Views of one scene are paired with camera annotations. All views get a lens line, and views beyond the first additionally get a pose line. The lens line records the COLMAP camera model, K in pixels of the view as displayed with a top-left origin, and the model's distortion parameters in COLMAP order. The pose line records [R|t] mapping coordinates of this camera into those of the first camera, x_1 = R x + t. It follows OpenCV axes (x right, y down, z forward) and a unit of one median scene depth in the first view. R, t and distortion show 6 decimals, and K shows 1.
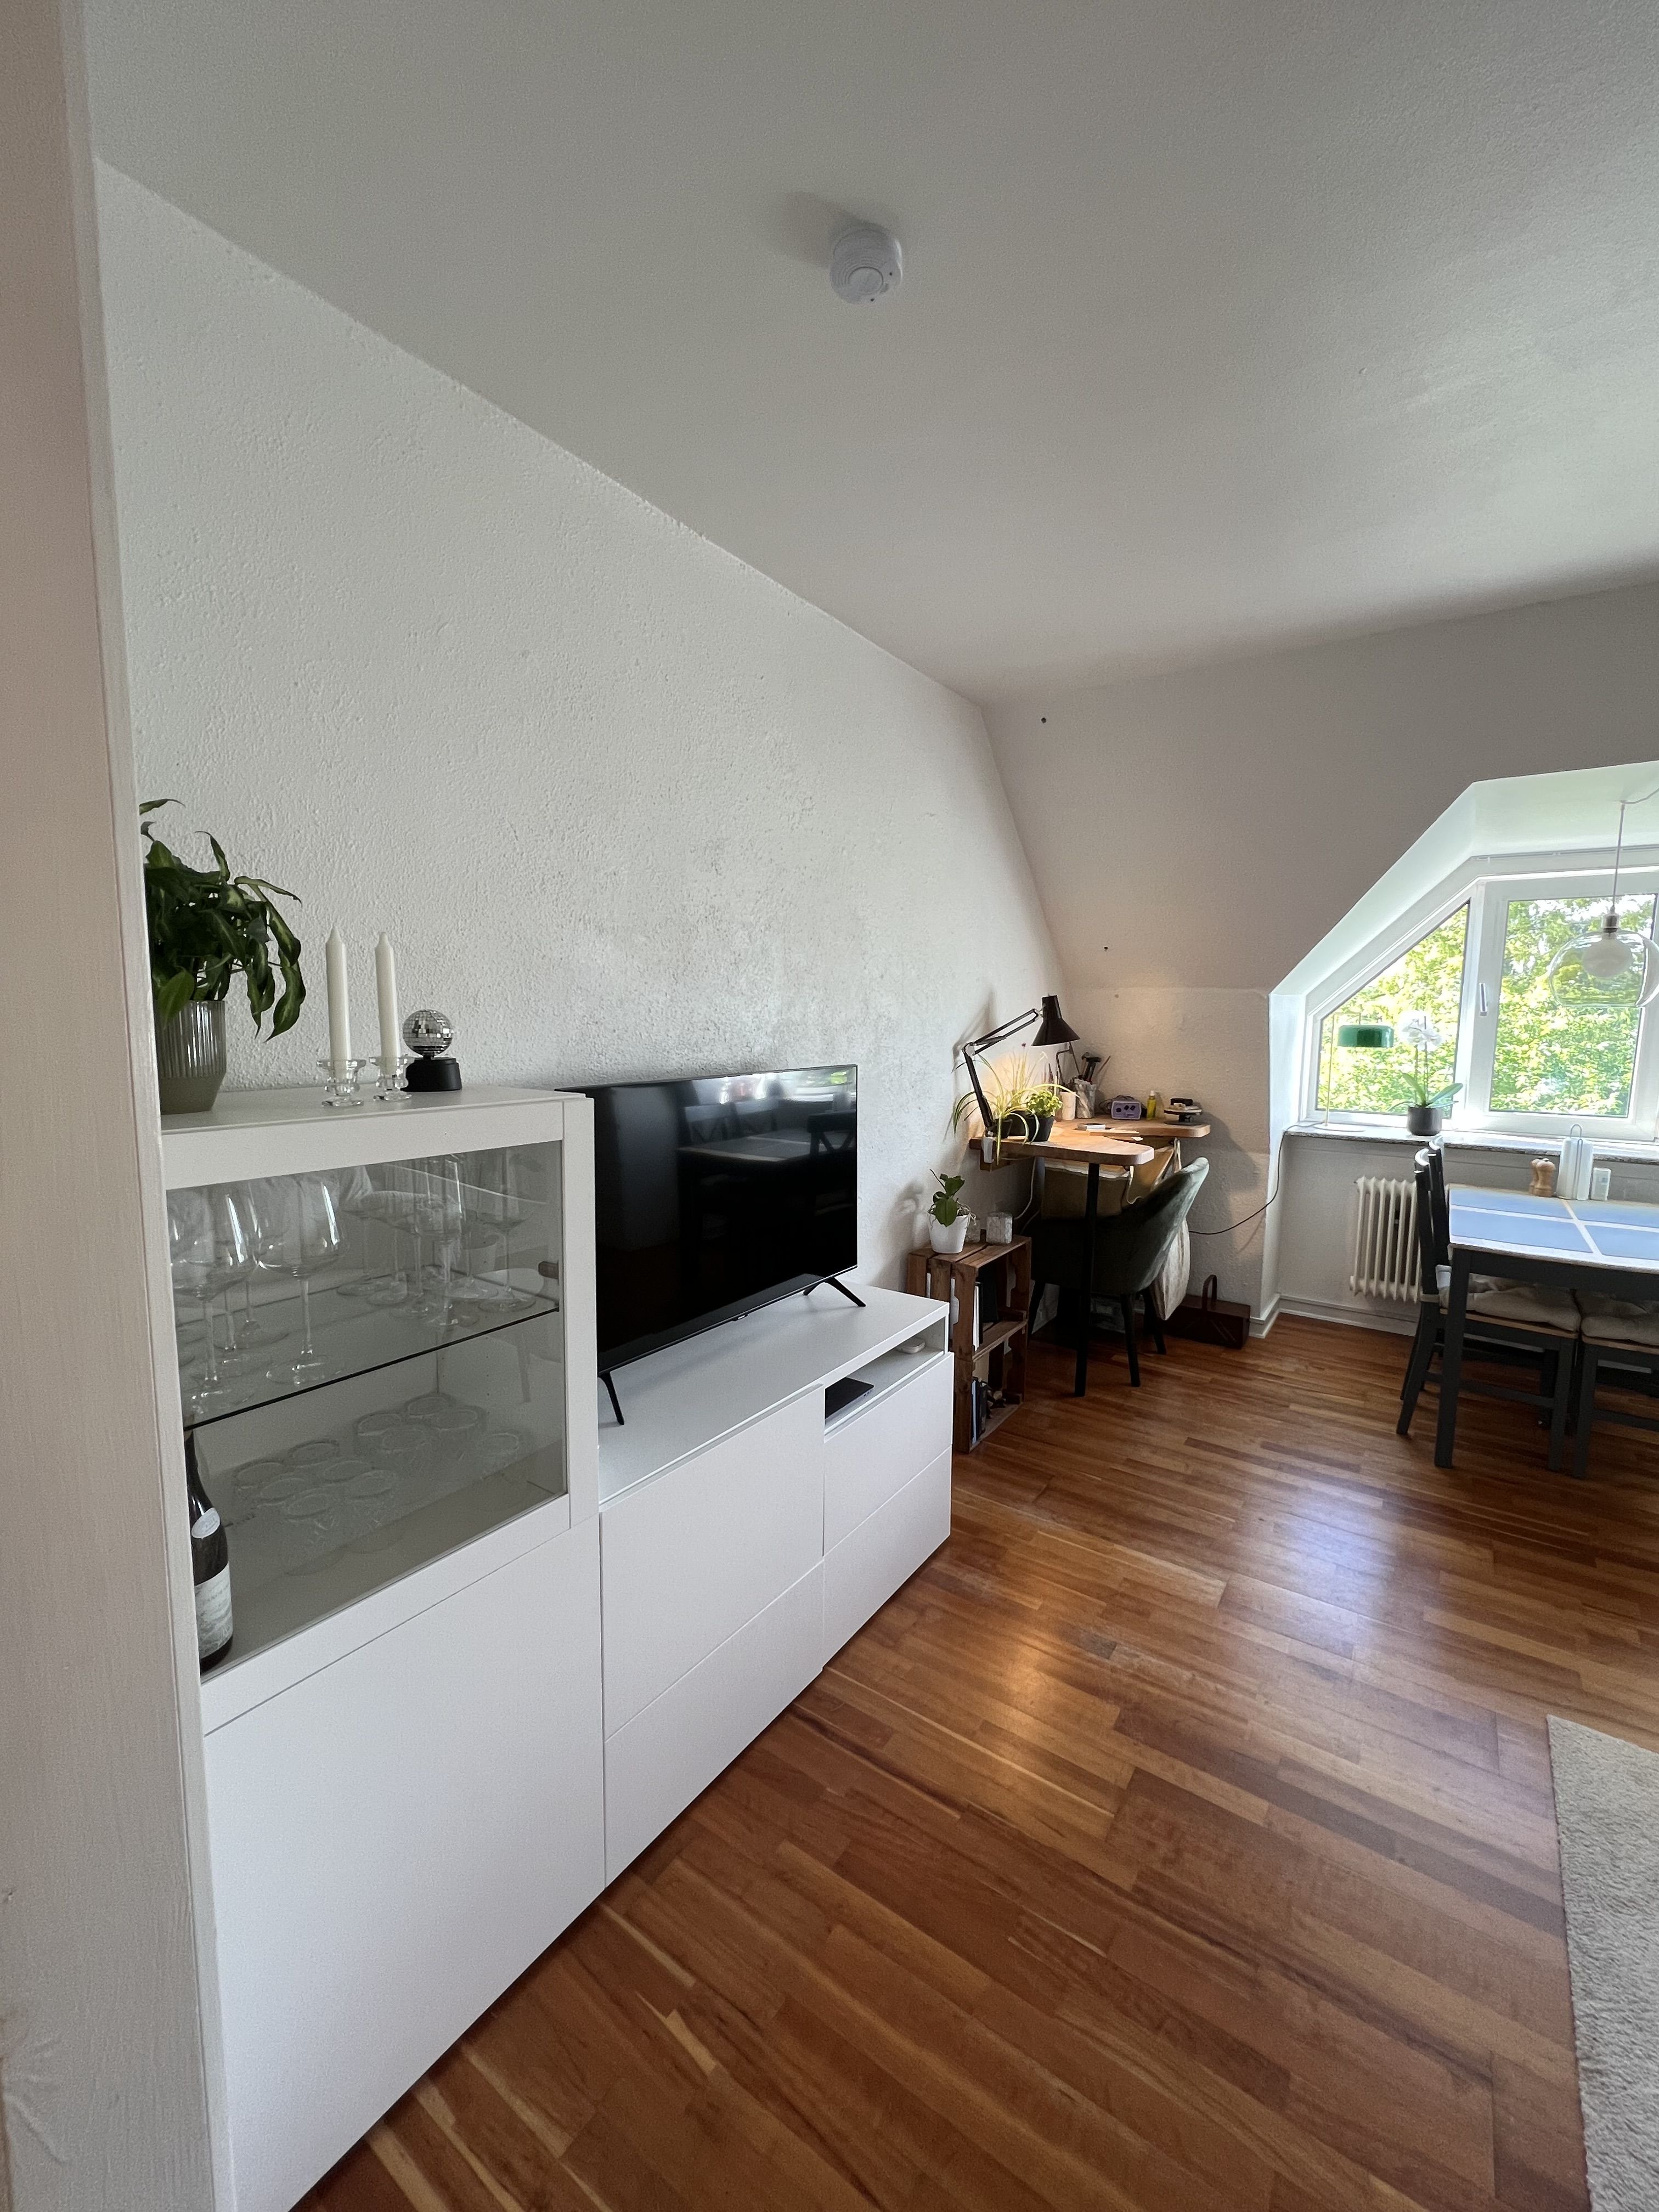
lens RADIAL K [[915.4, 0, 829.5], [0, 915.4, 1106.0], [0, 0, 1]] dist [0.002080, 0.001321]
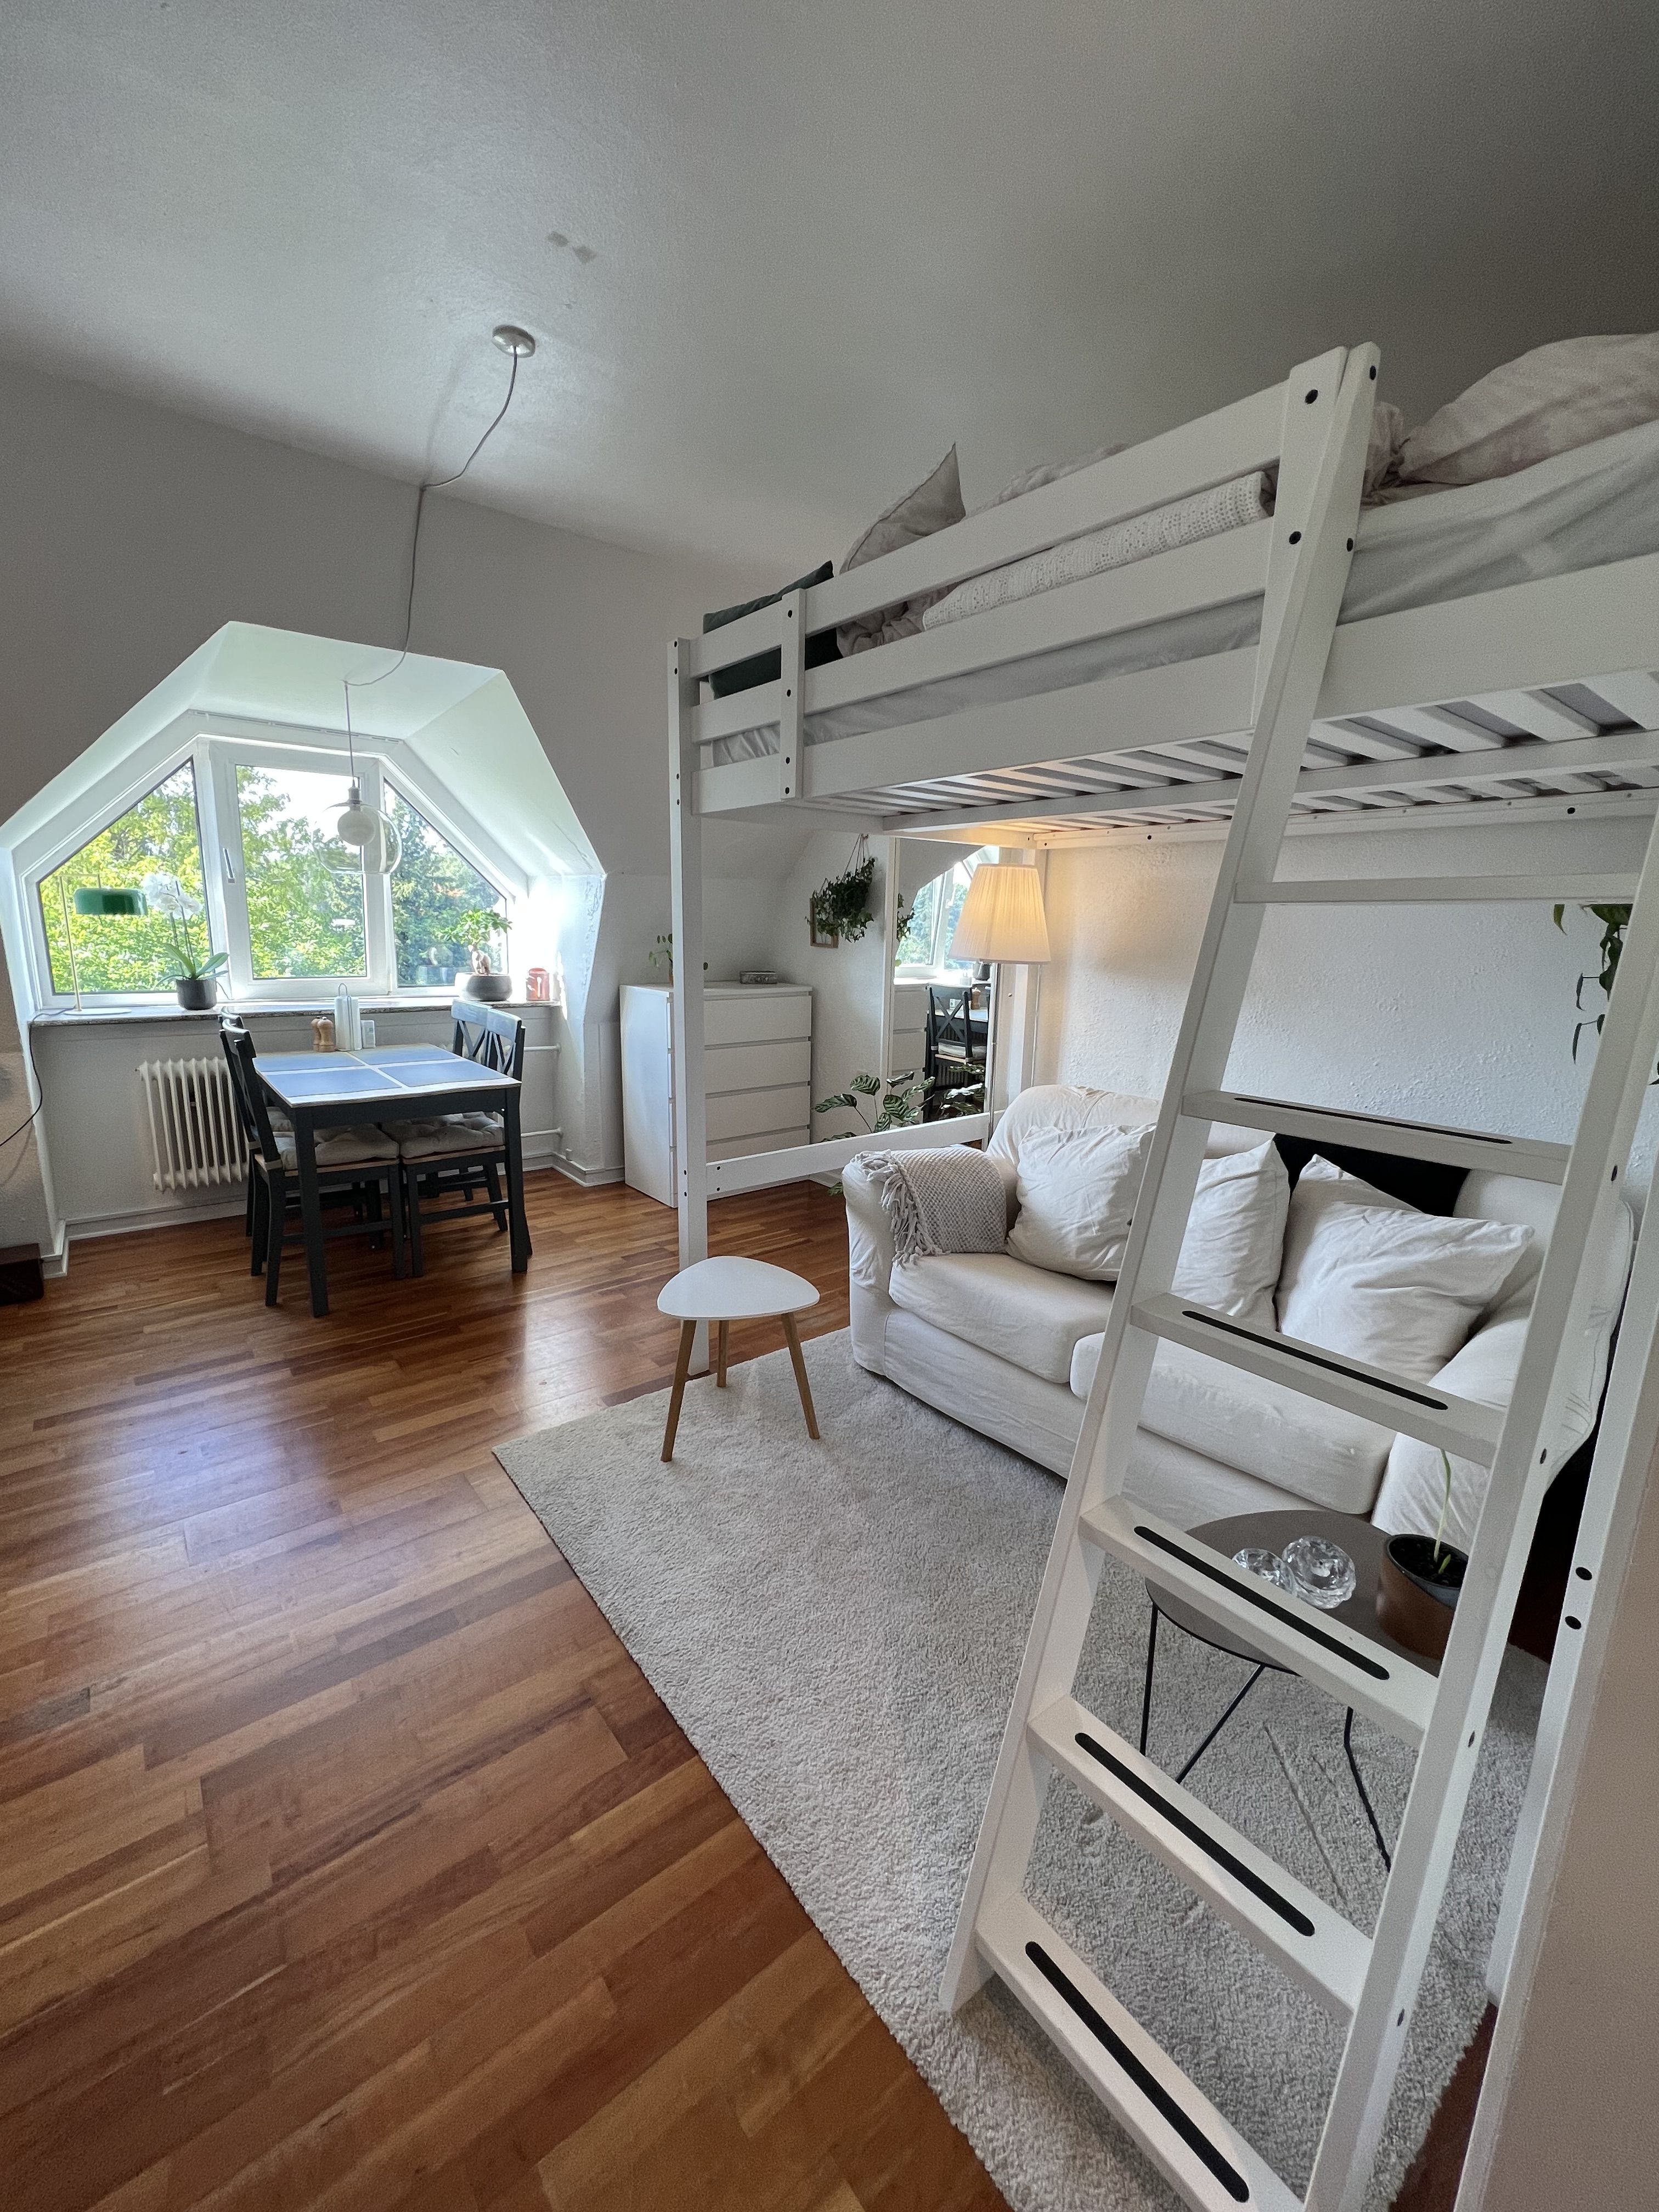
lens RADIAL K [[915.4, 0, 829.5], [0, 915.4, 1106.0], [0, 0, 1]] dist [0.002080, 0.001321]
pose [[0.269527, -0.191580, 0.943744, -0.108126], [0.083436, 0.980972, 0.175308, 0.021310], [-0.959371, 0.031492, 0.280383, 0.130659]]
